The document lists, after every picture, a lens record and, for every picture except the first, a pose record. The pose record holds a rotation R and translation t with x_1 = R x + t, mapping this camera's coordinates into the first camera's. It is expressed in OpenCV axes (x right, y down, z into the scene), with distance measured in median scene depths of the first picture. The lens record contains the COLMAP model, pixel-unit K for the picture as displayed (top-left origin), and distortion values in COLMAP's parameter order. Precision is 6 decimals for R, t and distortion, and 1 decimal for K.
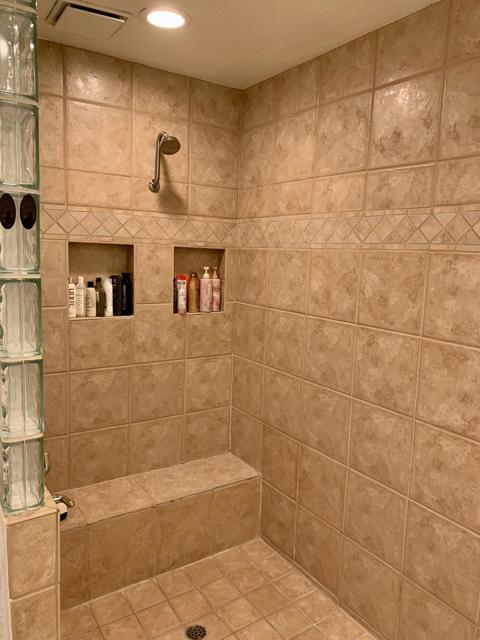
lens RADIAL K [[491.8, 0, 240.7], [0, 491.8, 316.3], [0, 0, 1]] dist [0.006675, -0.000358]
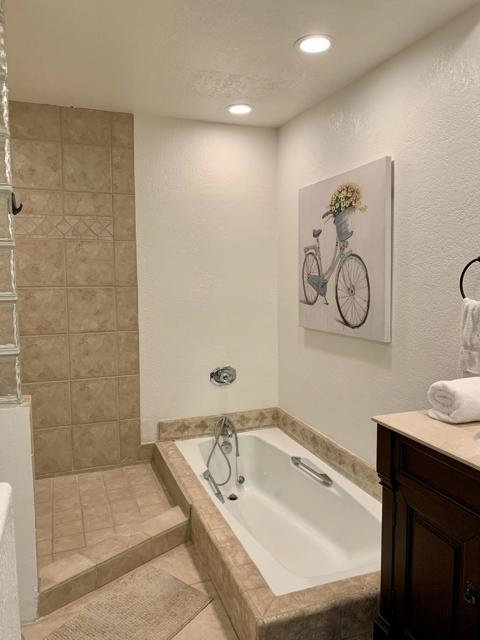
lens RADIAL K [[491.8, 0, 239.9], [0, 491.8, 319.7], [0, 0, 1]] dist [0.006675, -0.000358]
pose [[0.237135, -0.131104, 0.962590, -1.265208], [0.141236, 0.984977, 0.099359, 0.072199], [-0.961155, 0.112391, 0.252089, -0.056267]]
